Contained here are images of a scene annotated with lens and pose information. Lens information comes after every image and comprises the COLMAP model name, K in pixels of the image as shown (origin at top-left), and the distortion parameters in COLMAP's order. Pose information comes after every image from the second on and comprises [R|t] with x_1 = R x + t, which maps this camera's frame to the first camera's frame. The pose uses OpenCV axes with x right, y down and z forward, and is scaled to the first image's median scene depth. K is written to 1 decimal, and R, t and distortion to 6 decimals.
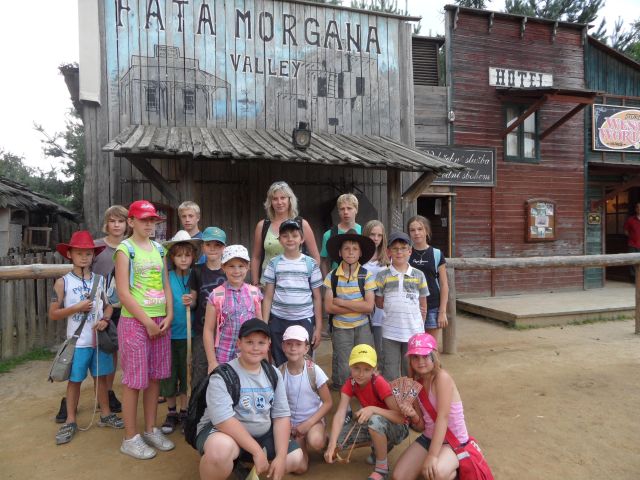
lens RADIAL K [[454.4, 0, 319.6], [0, 454.4, 239.2], [0, 0, 1]] dist [-0.013038, -0.005093]
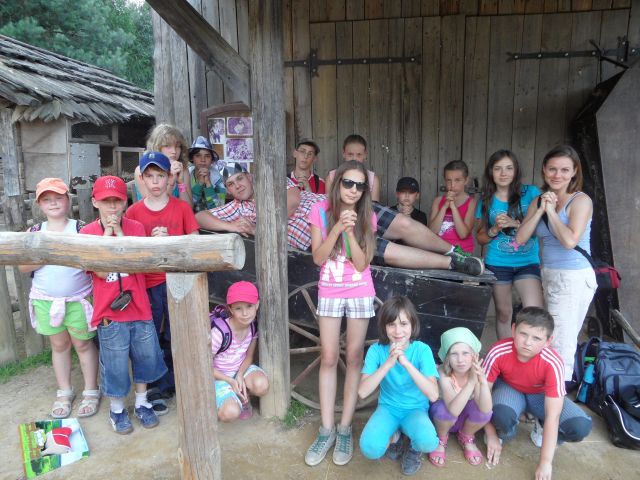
lens RADIAL K [[454.4, 0, 318.9], [0, 454.4, 238.3], [0, 0, 1]] dist [-0.013038, -0.005093]
pose [[0.914675, 0.072775, -0.397585, -0.042360], [-0.004651, 0.985487, 0.169686, -0.007970], [0.404164, -0.153358, 0.901739, 0.448775]]
